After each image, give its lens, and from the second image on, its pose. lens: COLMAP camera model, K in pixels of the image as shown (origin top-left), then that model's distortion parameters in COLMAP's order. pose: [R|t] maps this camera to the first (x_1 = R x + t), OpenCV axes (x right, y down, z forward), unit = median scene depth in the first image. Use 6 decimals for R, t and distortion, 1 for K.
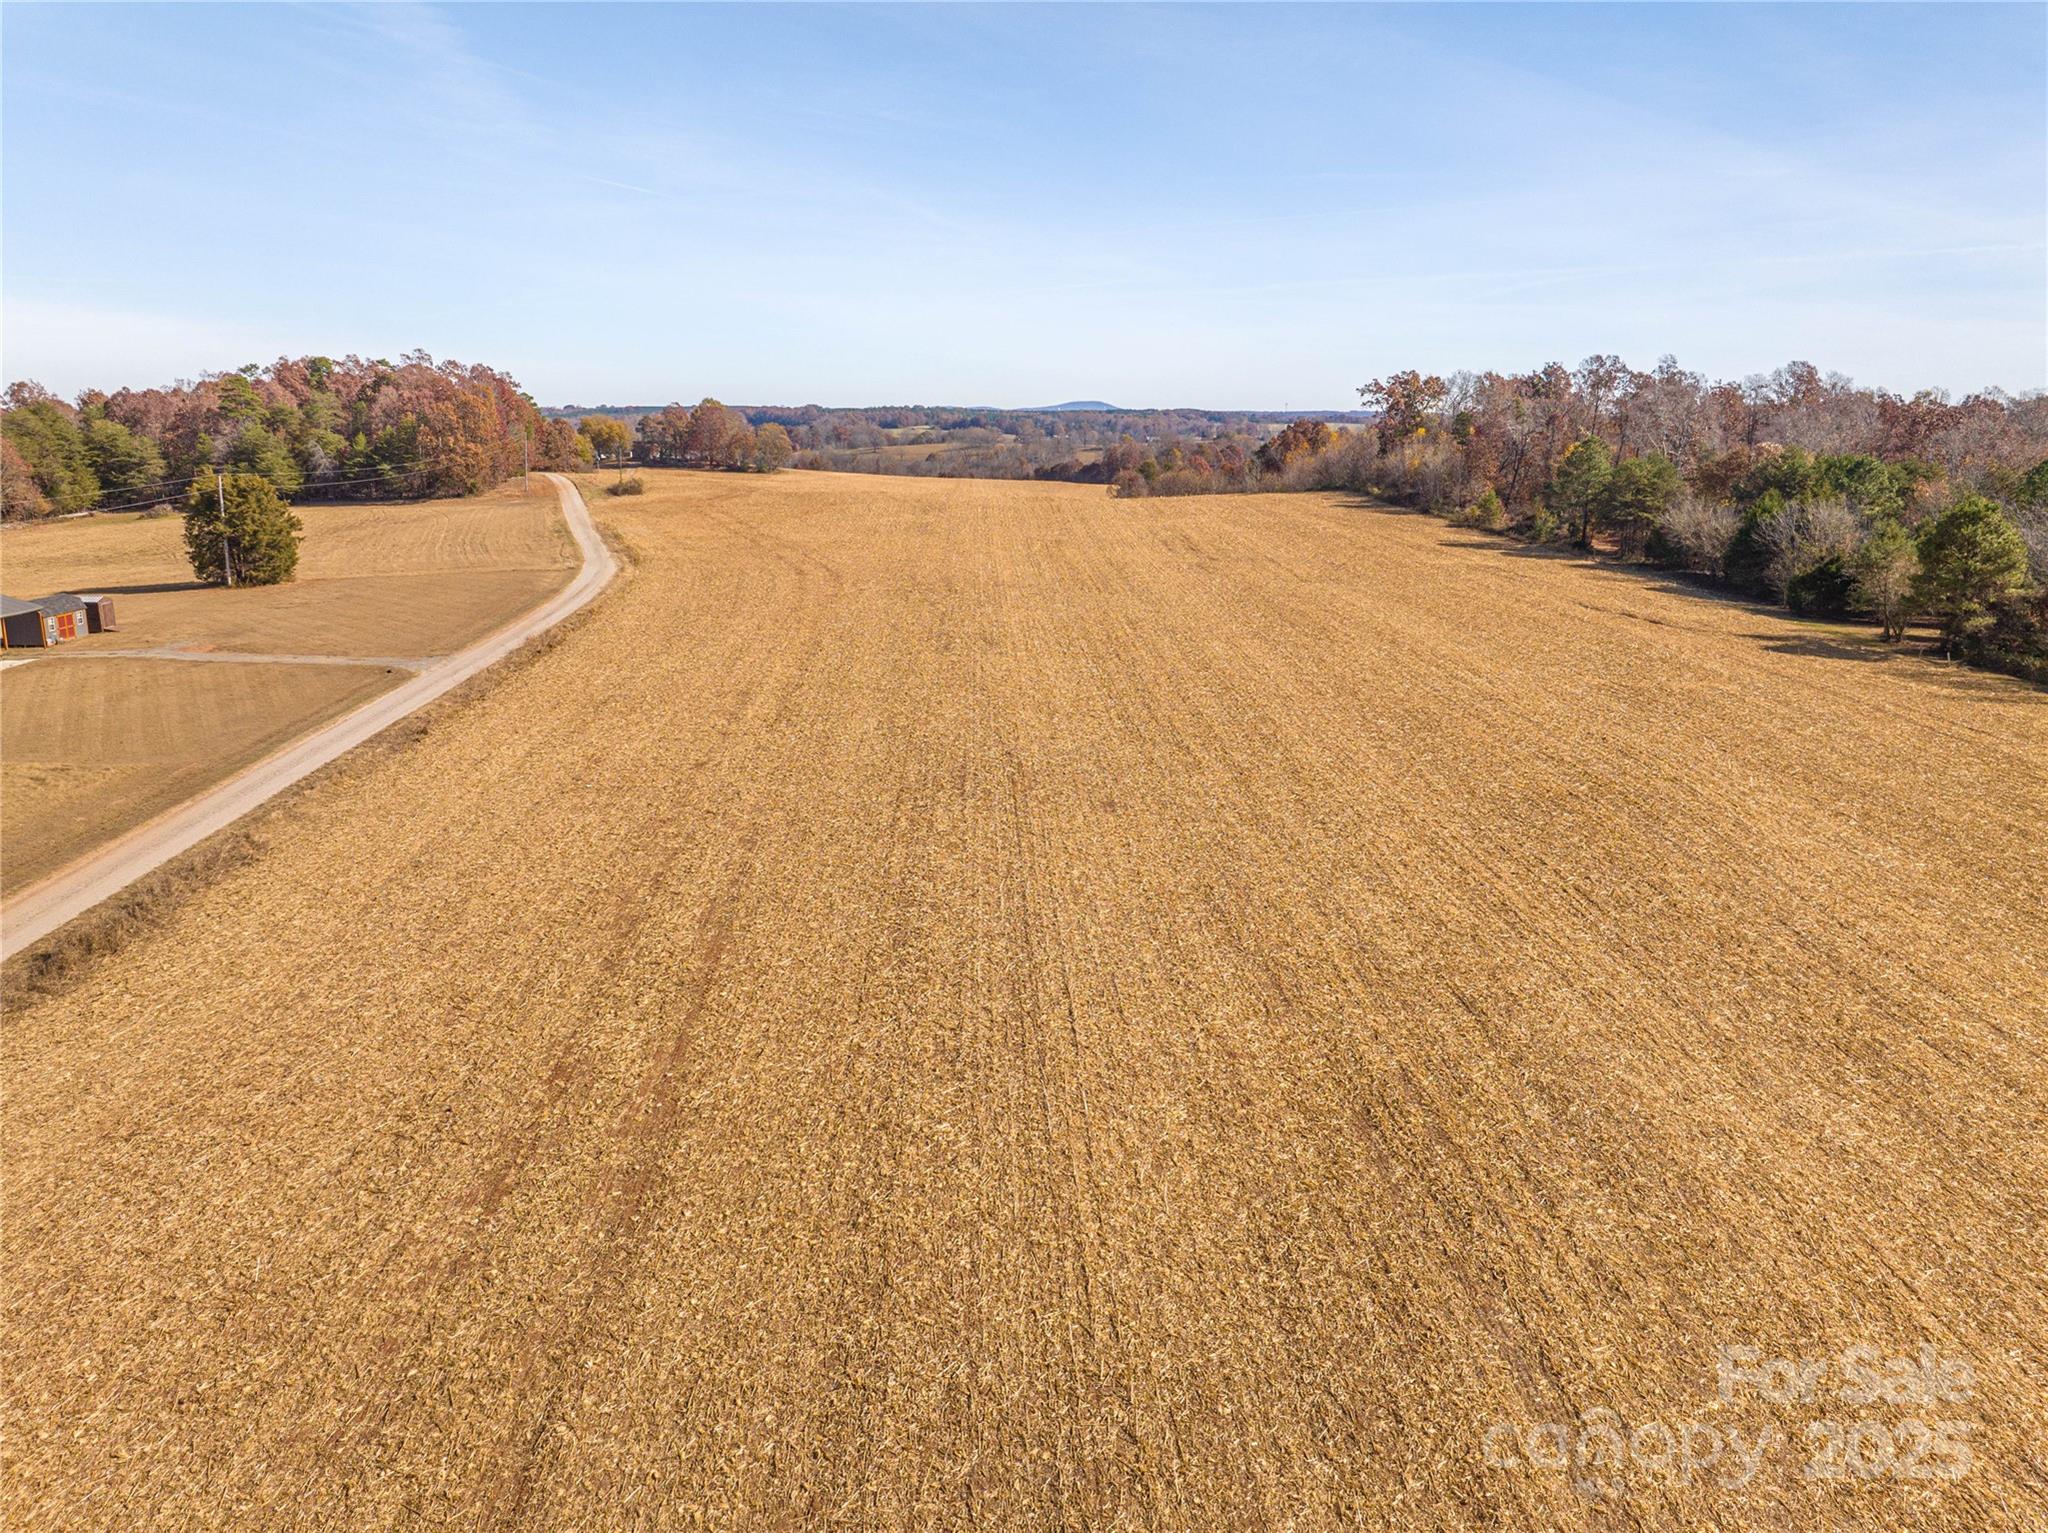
lens RADIAL K [[1506.6, 0, 1017.2], [0, 1506.6, 761.7], [0, 0, 1]] dist [-0.052722, 0.023392]
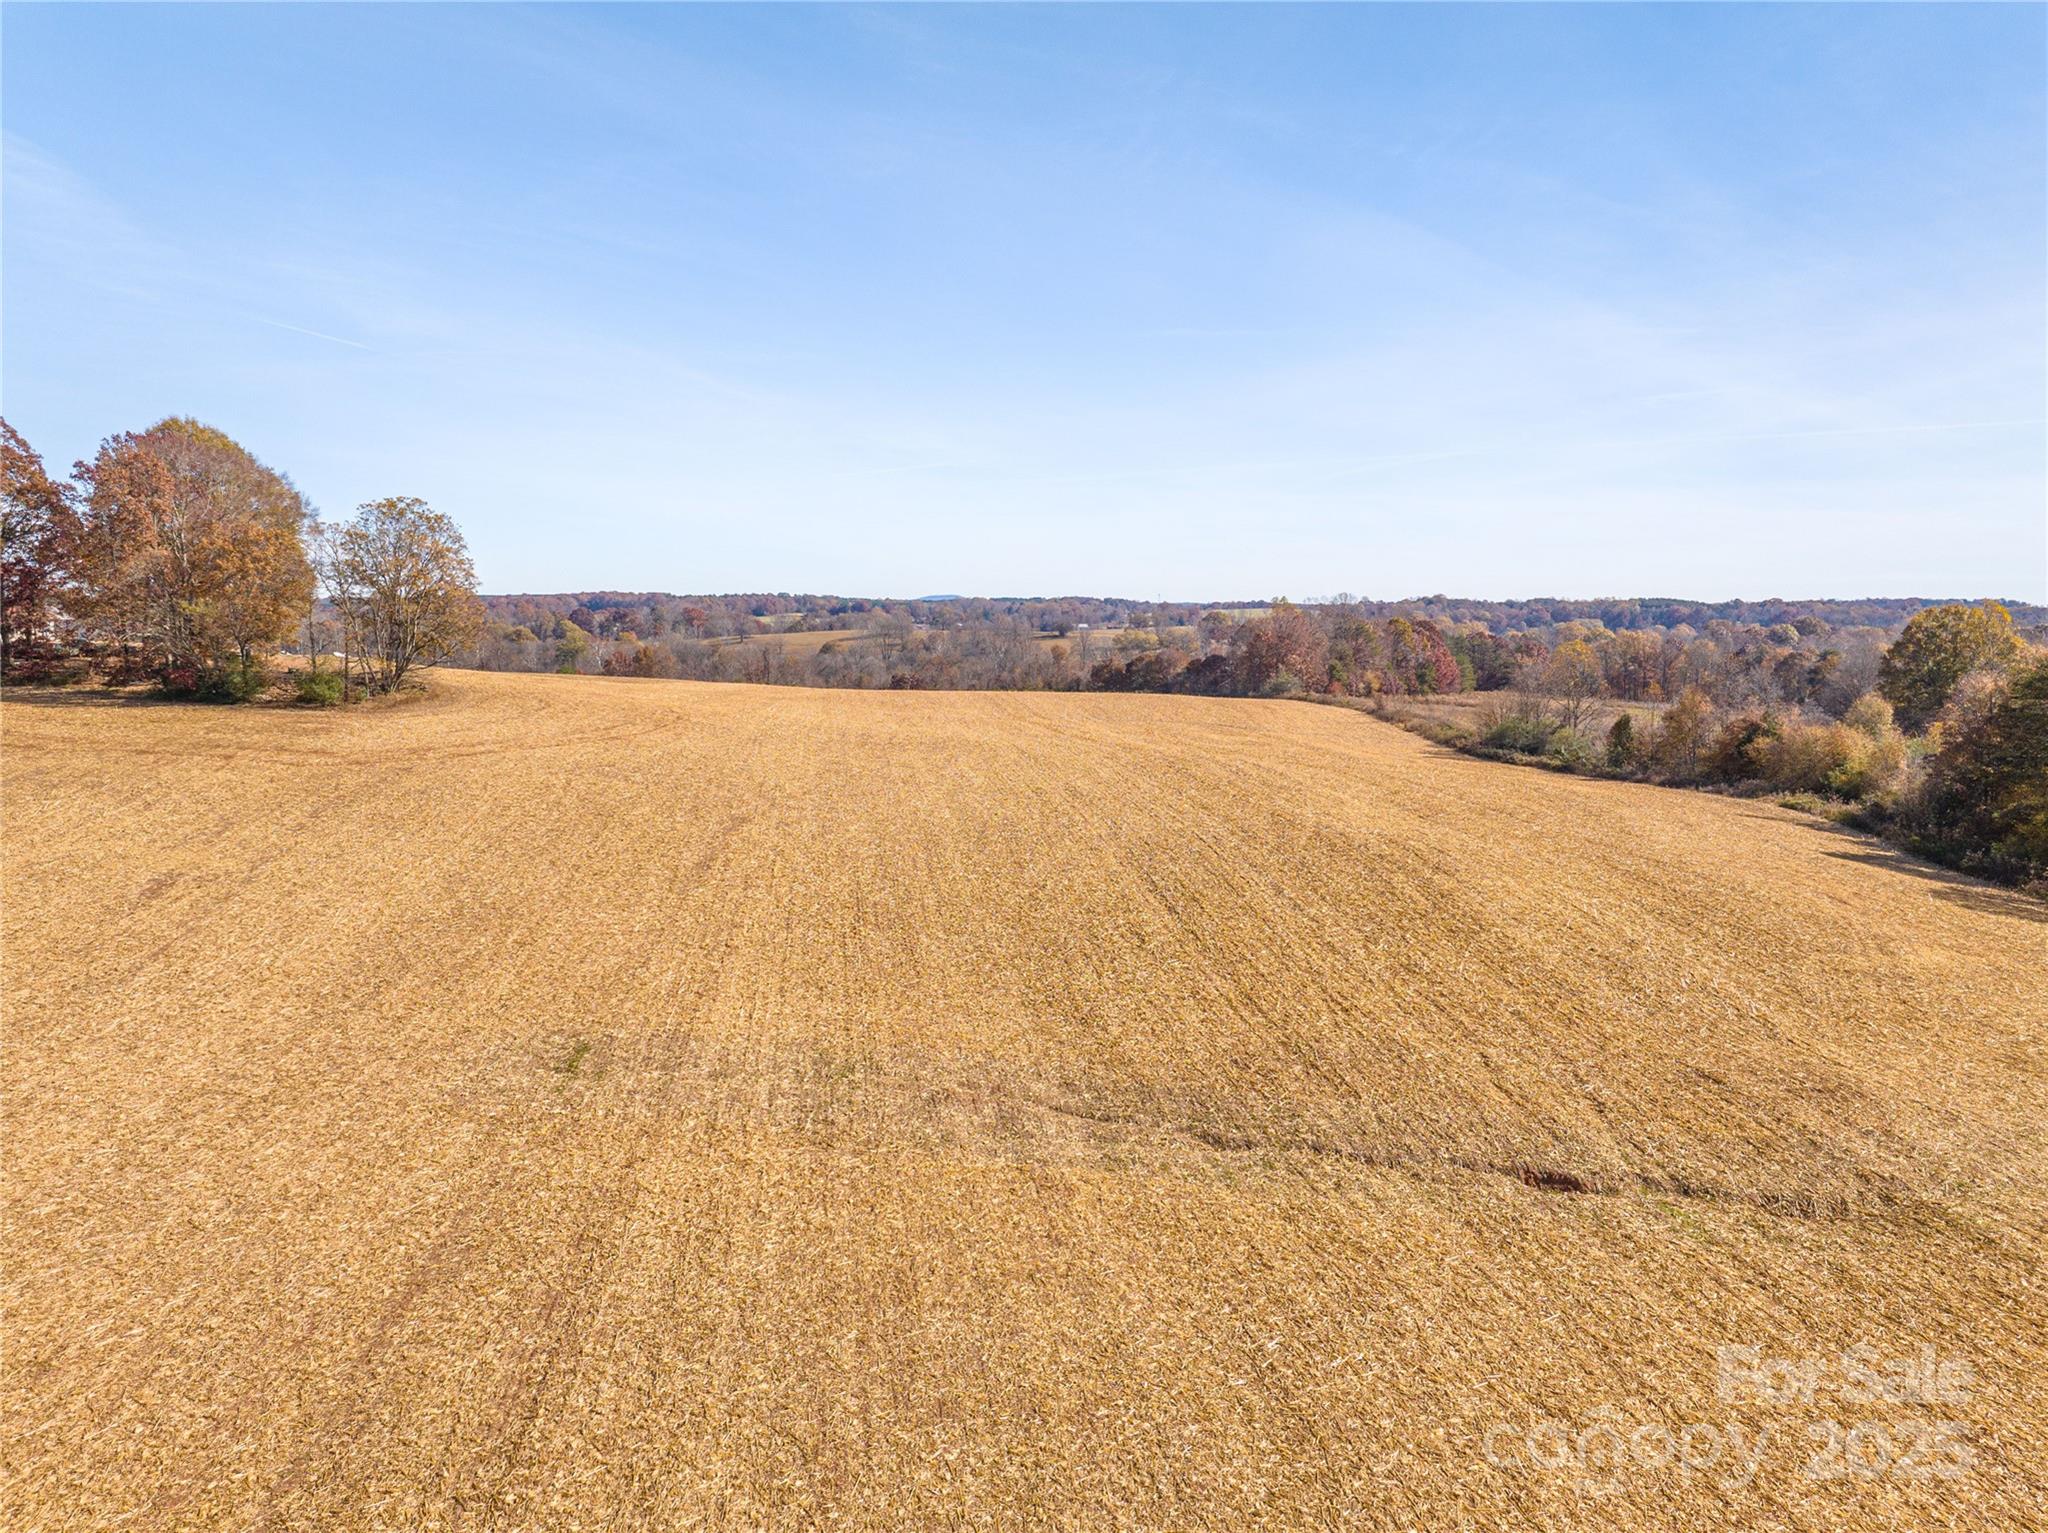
lens RADIAL K [[1506.6, 0, 1021.8], [0, 1506.6, 749.2], [0, 0, 1]] dist [-0.052722, 0.023392]
pose [[0.995135, -0.006273, 0.098317, -0.029485], [0.019434, 0.990860, -0.133489, -0.051552], [-0.096581, 0.134751, 0.986161, 0.259719]]
